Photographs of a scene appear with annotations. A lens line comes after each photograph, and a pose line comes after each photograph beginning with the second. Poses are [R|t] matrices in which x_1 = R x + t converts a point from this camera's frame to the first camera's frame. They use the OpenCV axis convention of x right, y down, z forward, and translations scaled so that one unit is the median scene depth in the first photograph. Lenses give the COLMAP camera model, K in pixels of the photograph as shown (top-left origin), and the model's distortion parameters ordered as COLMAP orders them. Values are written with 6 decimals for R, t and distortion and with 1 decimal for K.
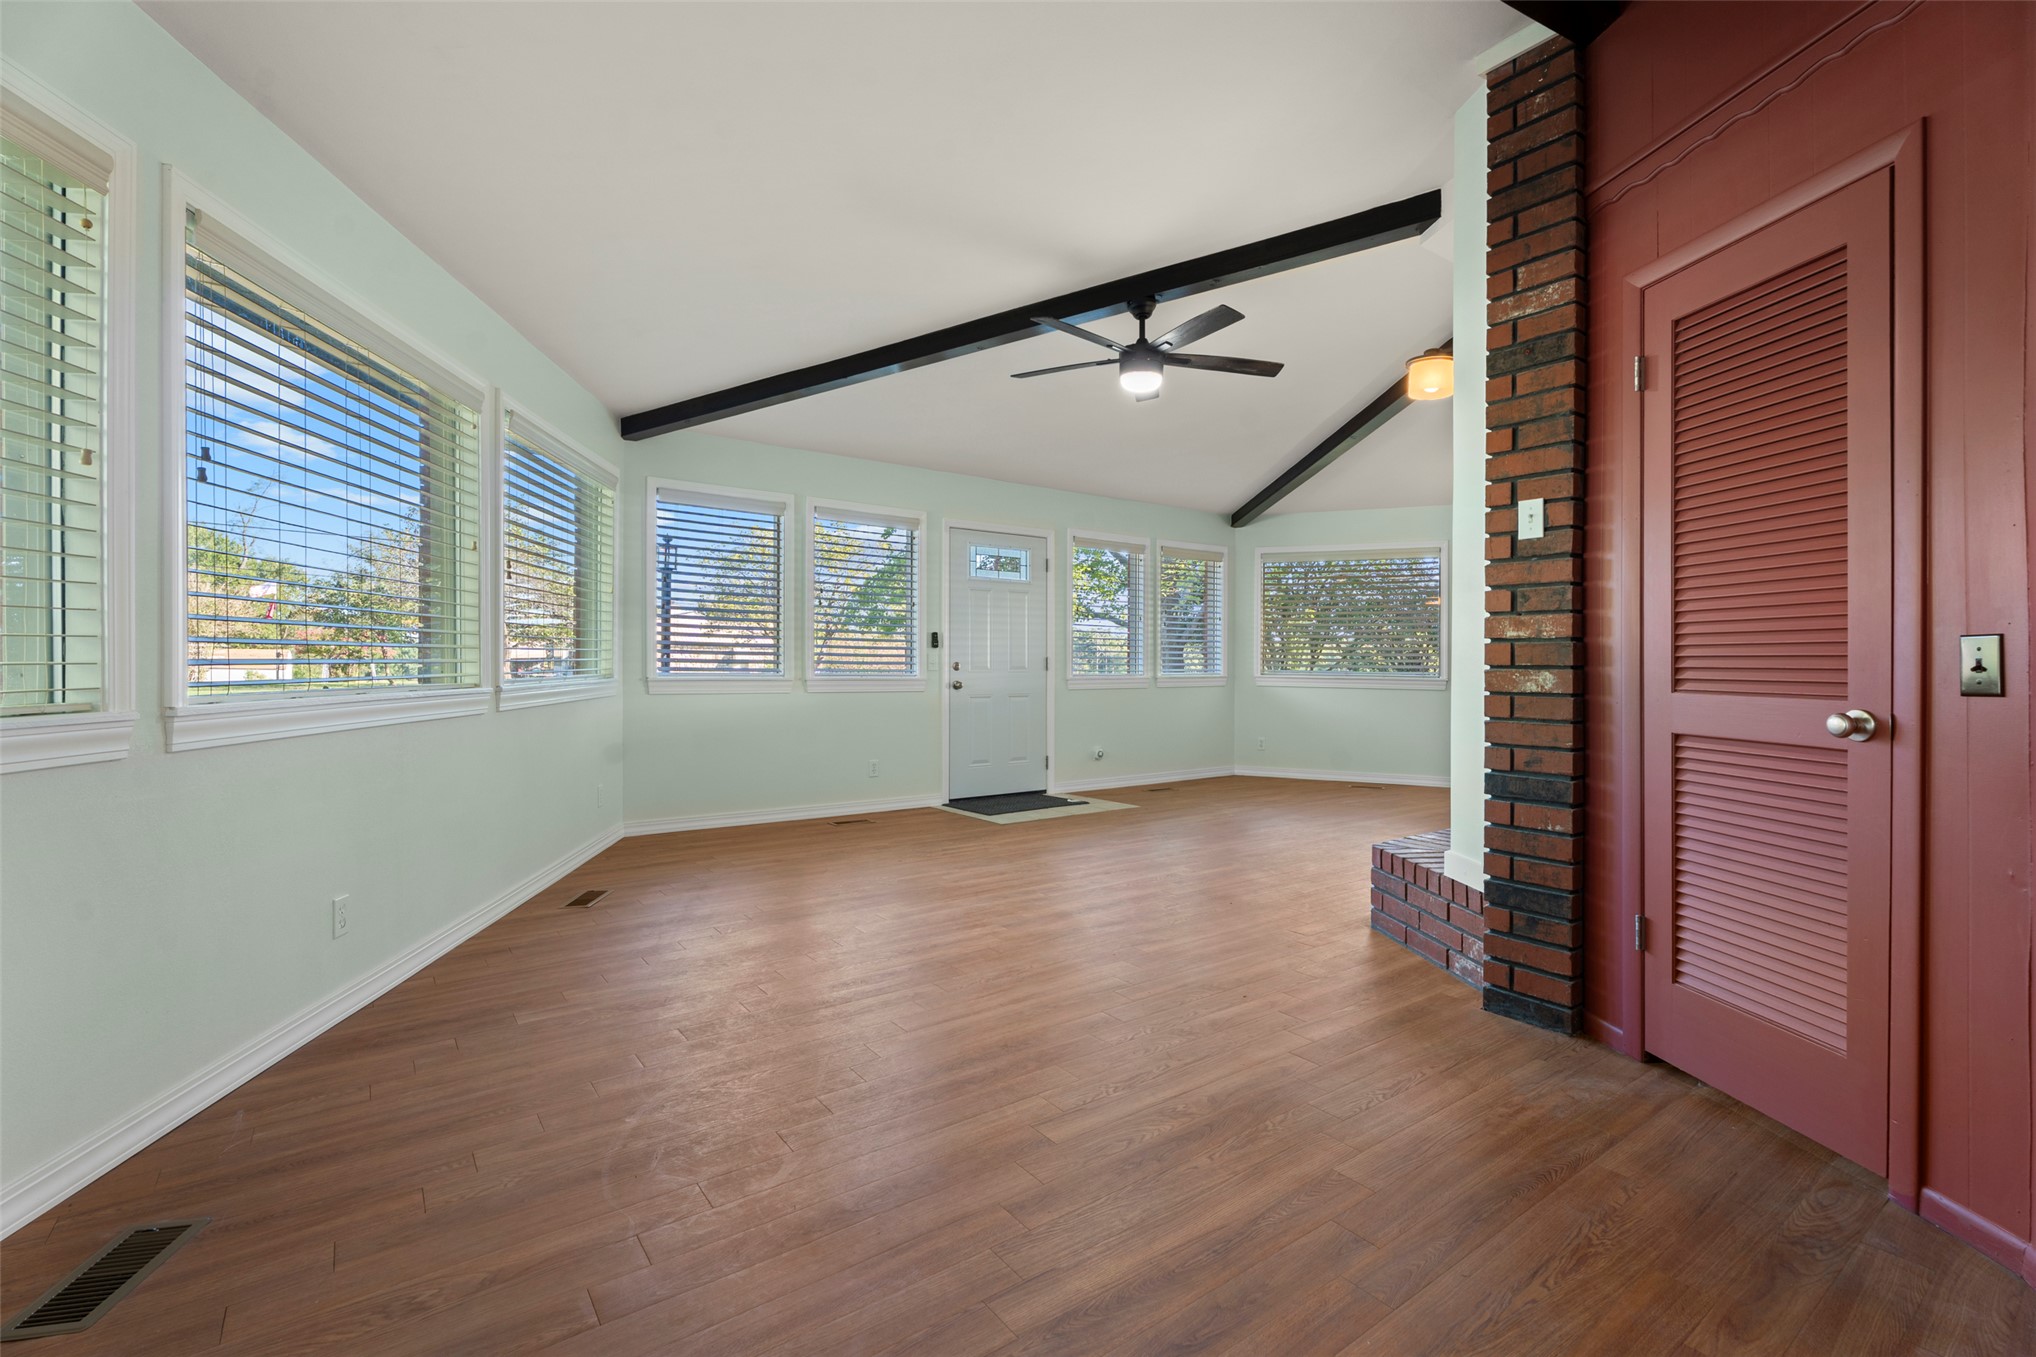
lens RADIAL K [[902.3, 0, 1024.4], [0, 902.3, 668.1], [0, 0, 1]] dist [0.004754, -0.002751]
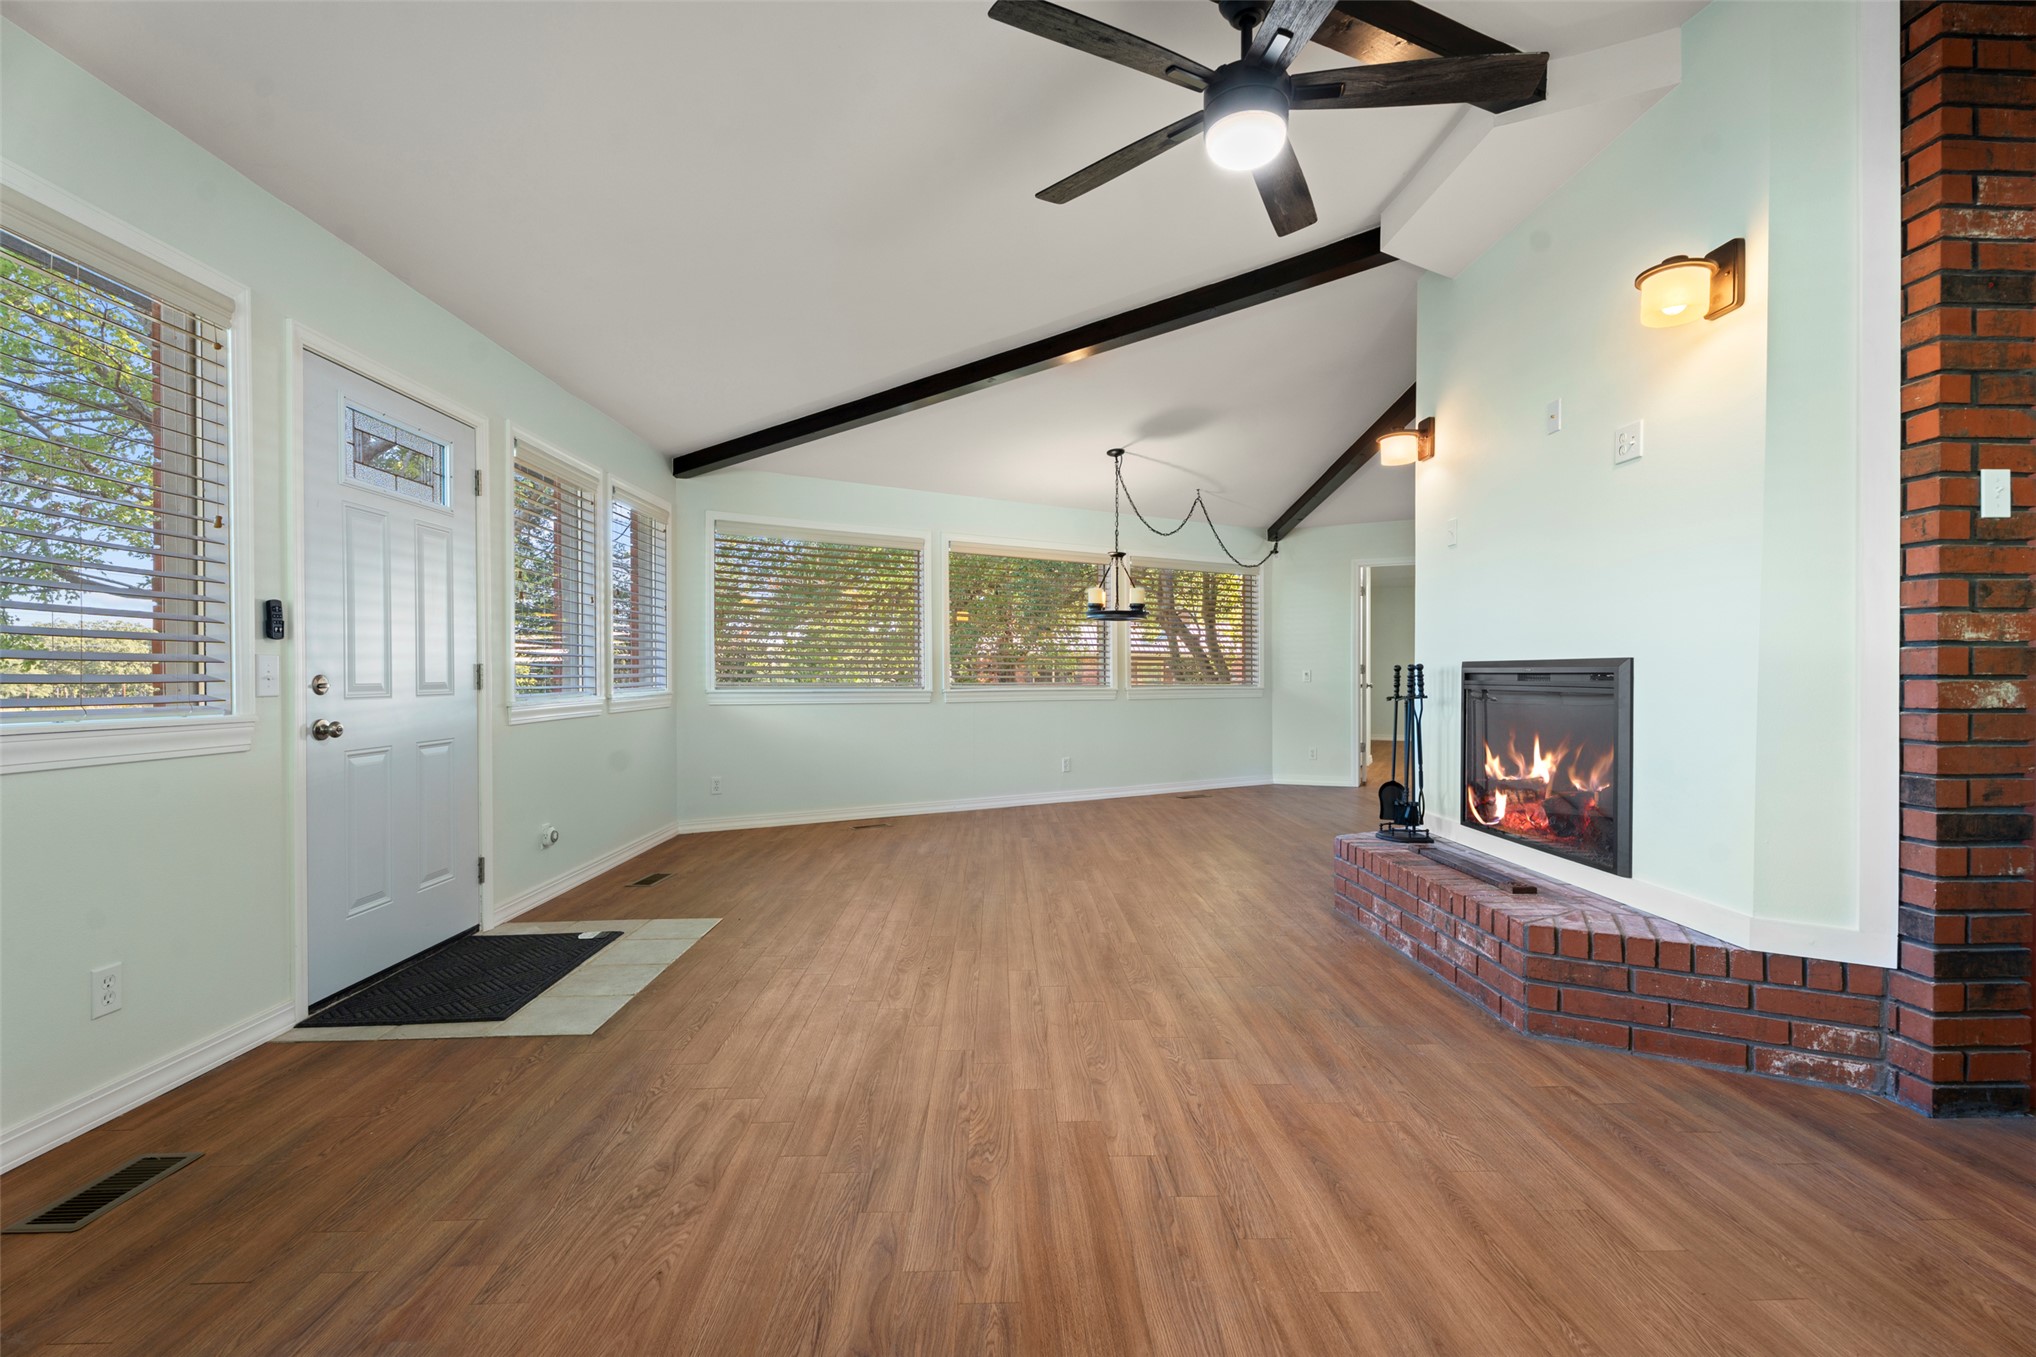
lens RADIAL K [[902.3, 0, 1031.7], [0, 902.3, 681.1], [0, 0, 1]] dist [0.004754, -0.002751]
pose [[0.568018, -0.010237, 0.822952, -0.585895], [0.007965, 0.999944, 0.006941, -0.009574], [-0.822977, 0.002612, 0.568068, 1.231858]]
